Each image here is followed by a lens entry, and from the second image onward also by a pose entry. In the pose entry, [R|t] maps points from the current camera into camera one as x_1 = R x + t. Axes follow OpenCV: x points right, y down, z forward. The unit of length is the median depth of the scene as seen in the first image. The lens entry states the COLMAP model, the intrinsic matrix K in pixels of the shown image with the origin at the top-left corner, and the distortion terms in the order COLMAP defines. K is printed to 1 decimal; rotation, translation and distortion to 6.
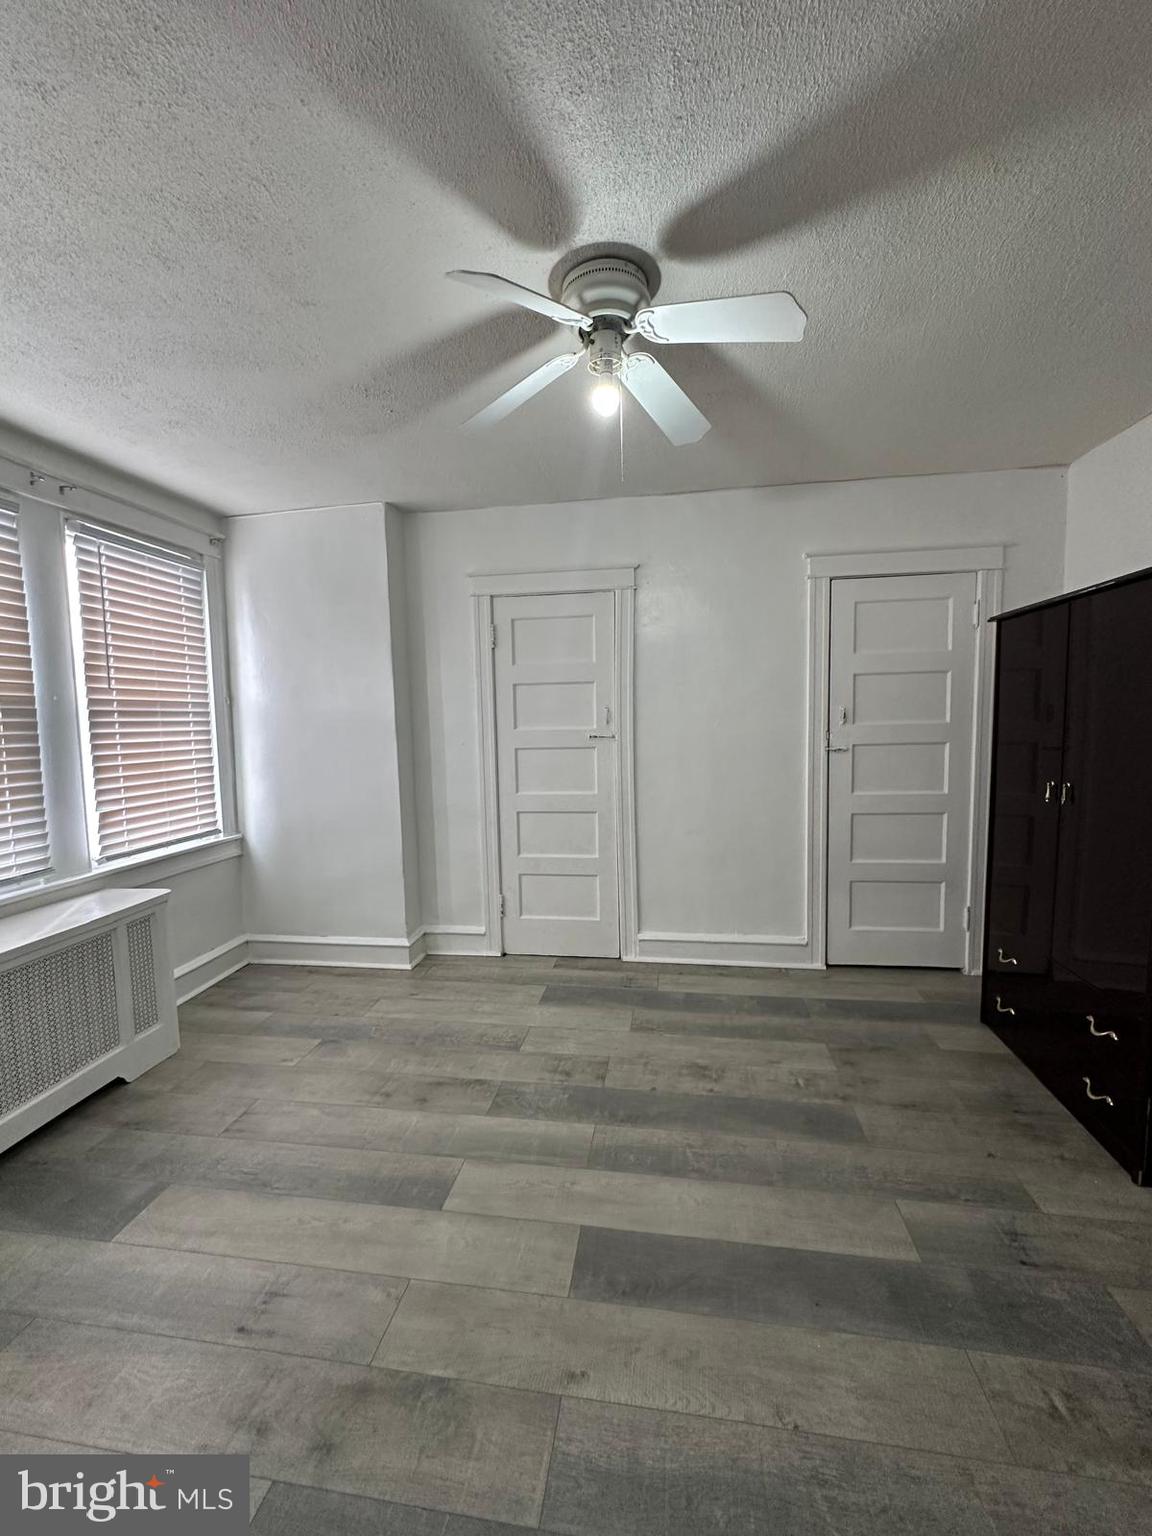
lens RADIAL K [[622.2, 0, 576.0], [0, 622.2, 768.0], [0, 0, 1]] dist [-0.005529, 0.001918]
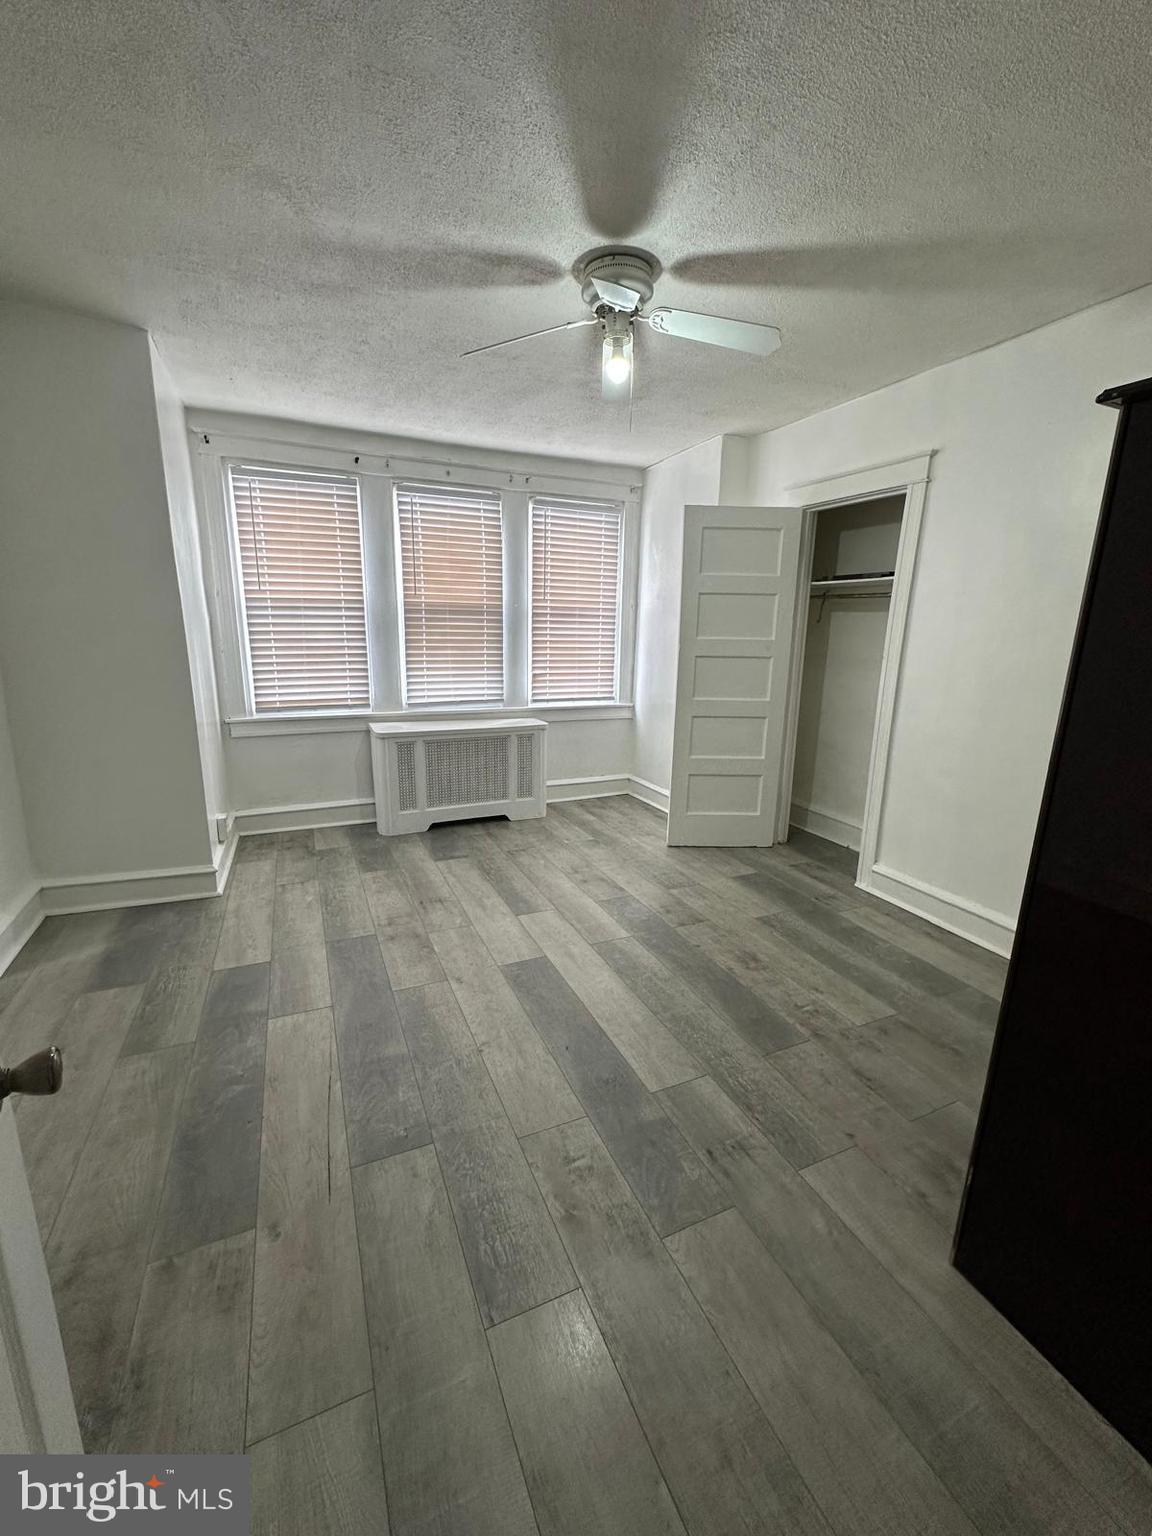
lens RADIAL K [[622.2, 0, 576.0], [0, 622.2, 768.0], [0, 0, 1]] dist [-0.005529, 0.001918]
pose [[0.547544, 0.220282, -0.807262, 0.886791], [-0.098247, 0.974979, 0.199410, -0.033182], [0.830989, -0.029874, 0.555486, 0.149976]]
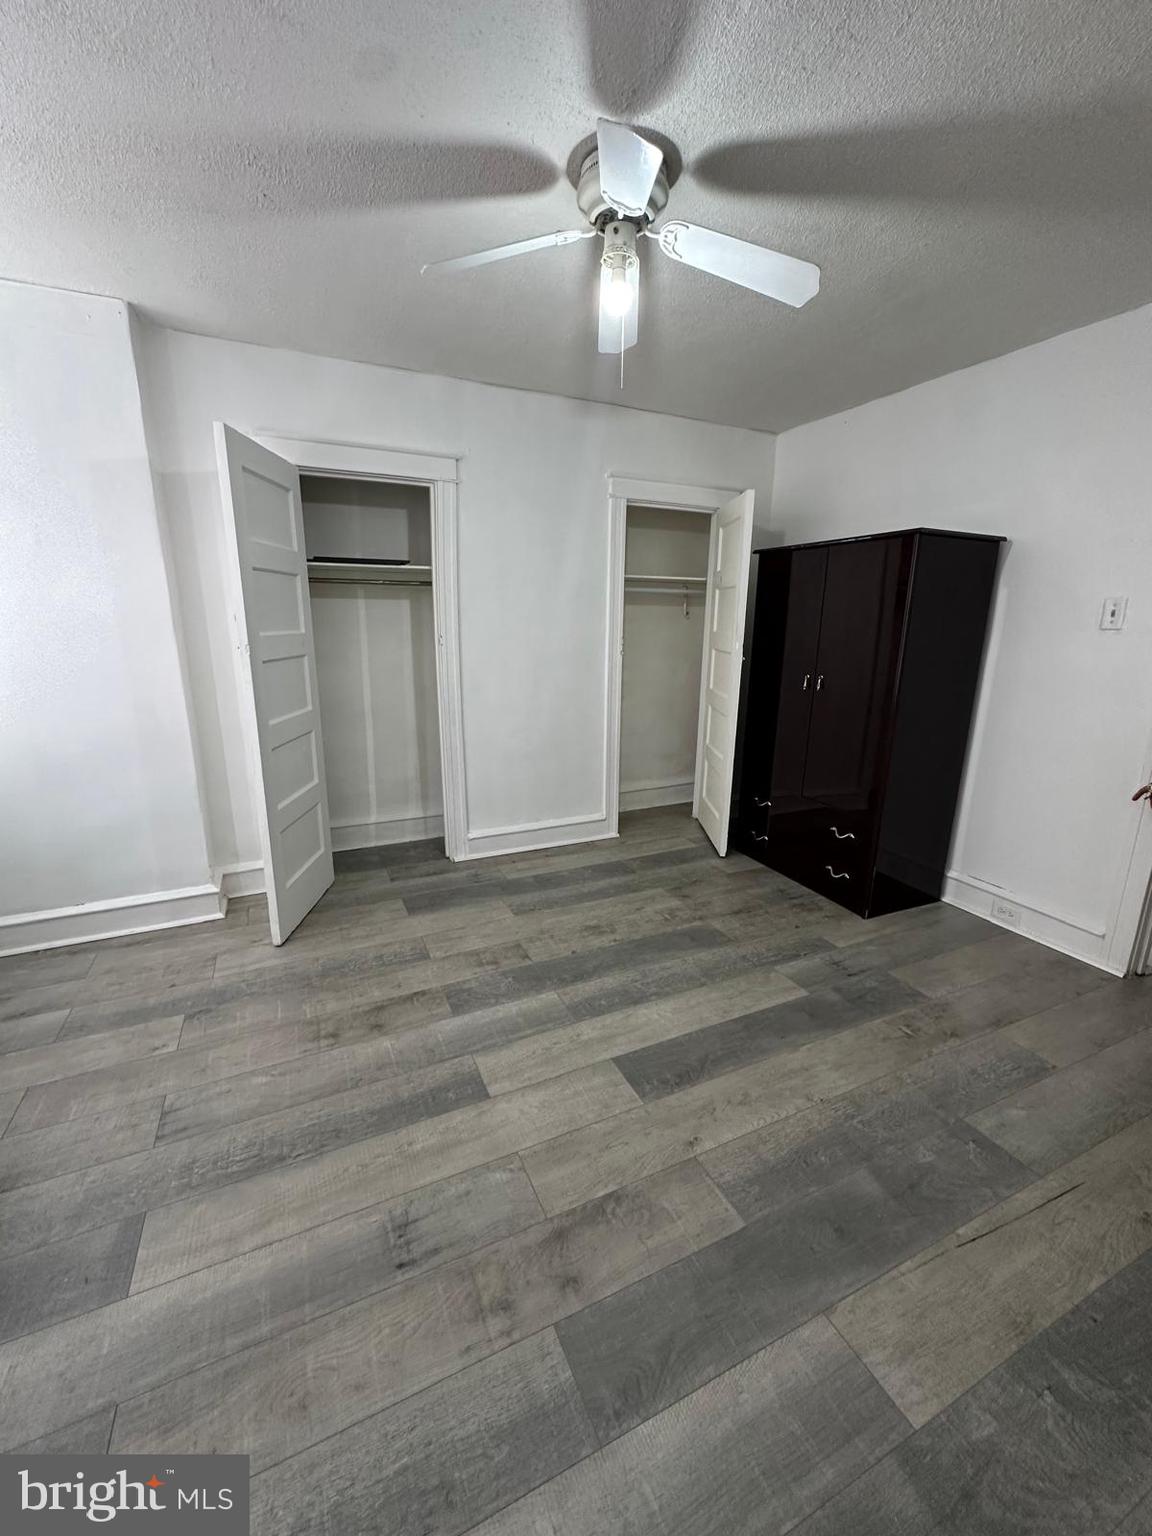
lens RADIAL K [[622.2, 0, 576.0], [0, 622.2, 768.0], [0, 0, 1]] dist [-0.005529, 0.001918]
pose [[0.827386, -0.103748, 0.551969, -0.473201], [0.019788, 0.987565, 0.155960, -0.000470], [-0.561286, -0.118117, 0.819150, 0.092739]]
